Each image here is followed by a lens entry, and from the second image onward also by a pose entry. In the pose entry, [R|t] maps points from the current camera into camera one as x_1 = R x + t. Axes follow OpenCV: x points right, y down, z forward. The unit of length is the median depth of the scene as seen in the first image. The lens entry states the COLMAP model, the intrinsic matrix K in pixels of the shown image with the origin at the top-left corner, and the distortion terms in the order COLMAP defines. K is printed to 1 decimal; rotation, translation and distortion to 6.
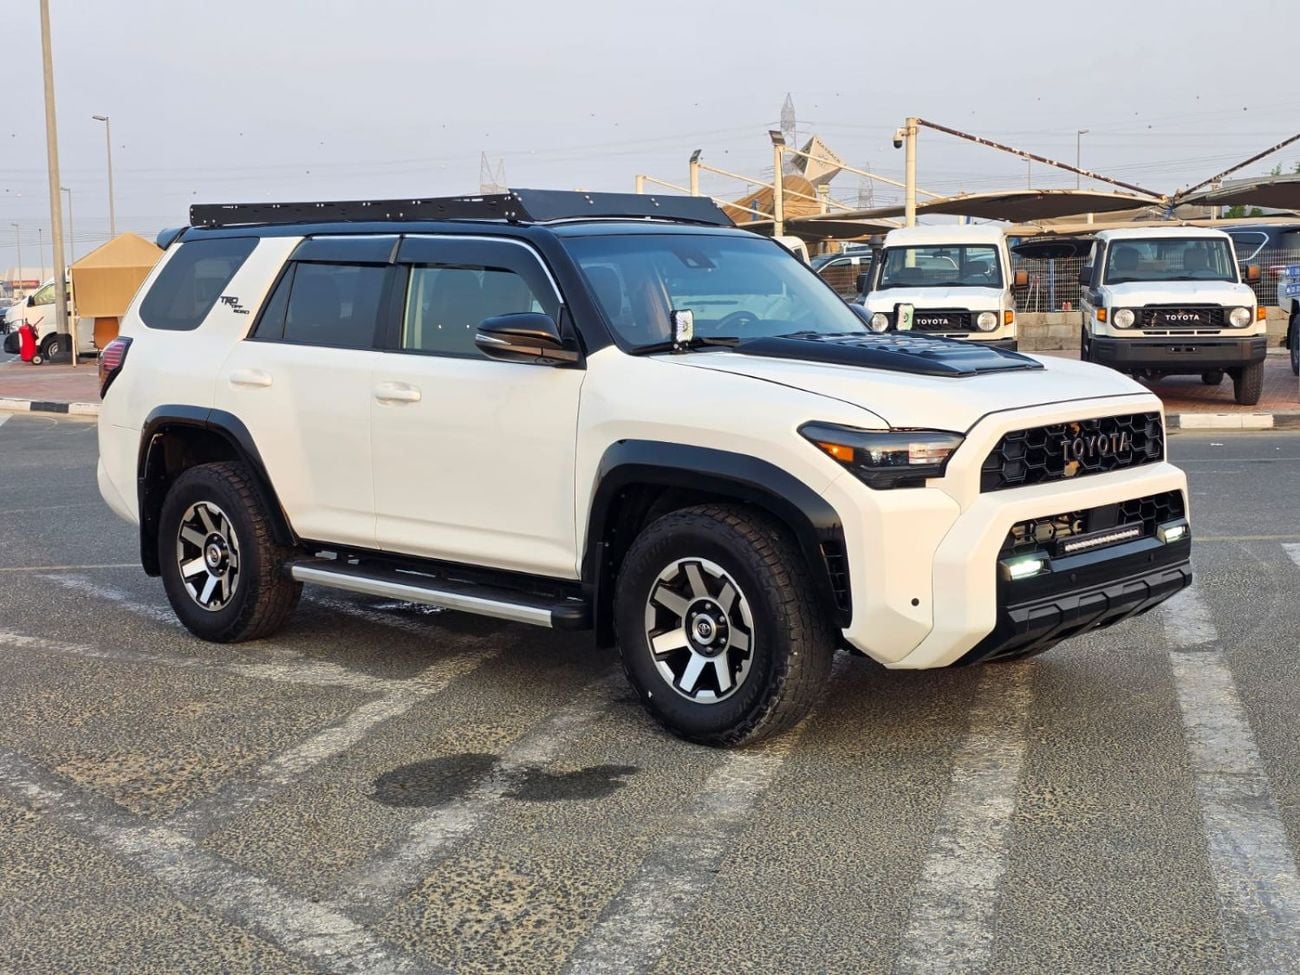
lens RADIAL K [[1696.2, 0, 640.1], [0, 1696.2, 477.4], [0, 0, 1]] dist [0.052034, 0.000000]
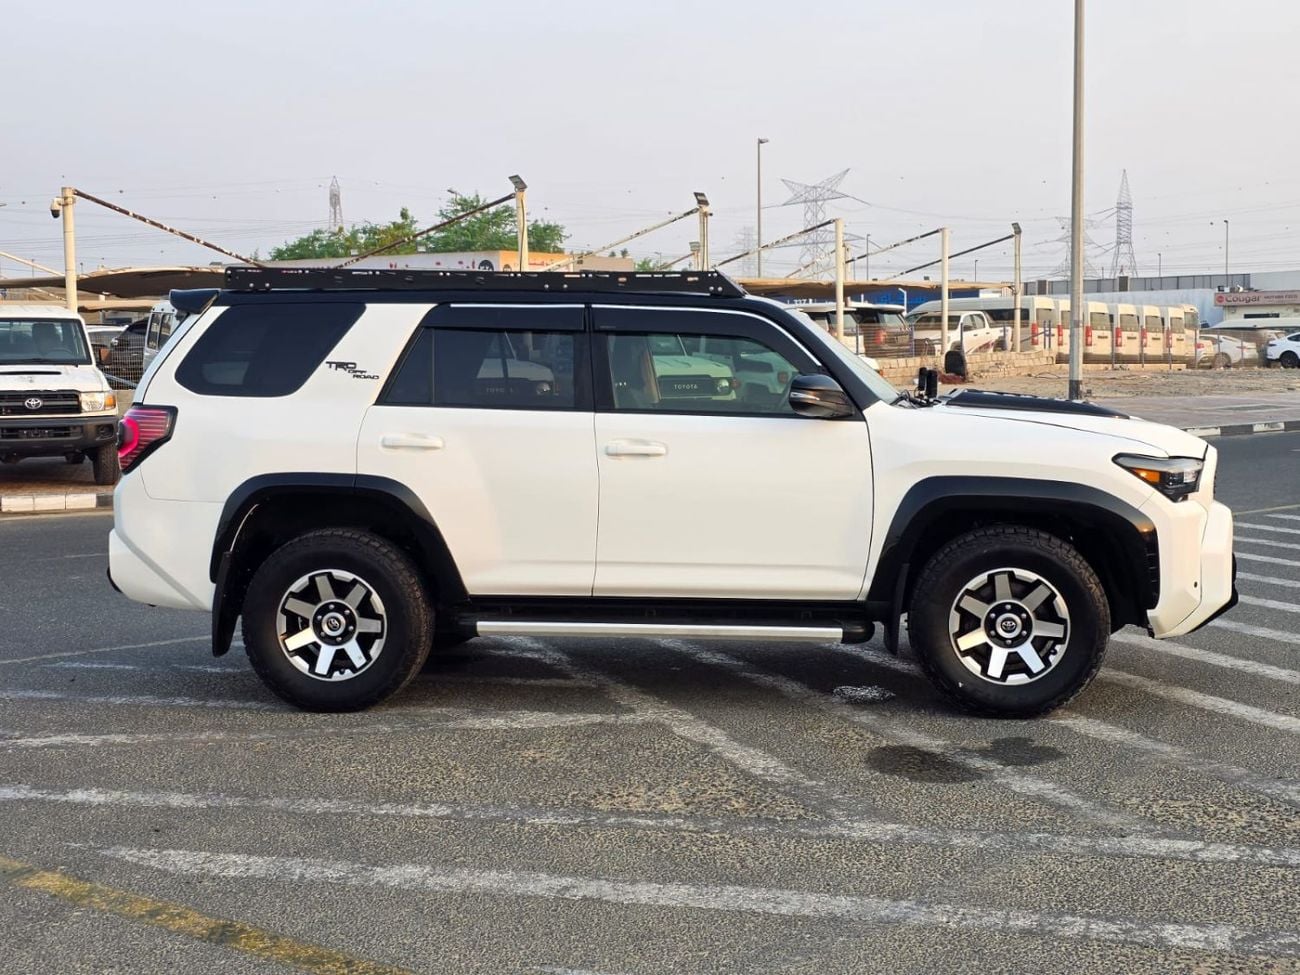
lens RADIAL K [[1696.2, 0, 660.4], [0, 1696.2, 488.8], [0, 0, 1]] dist [0.052034, 0.000000]
pose [[0.828109, -0.039355, 0.559184, -0.793197], [0.060901, 0.997944, -0.019955, -0.001204], [-0.557250, 0.050580, 0.828803, 0.094574]]
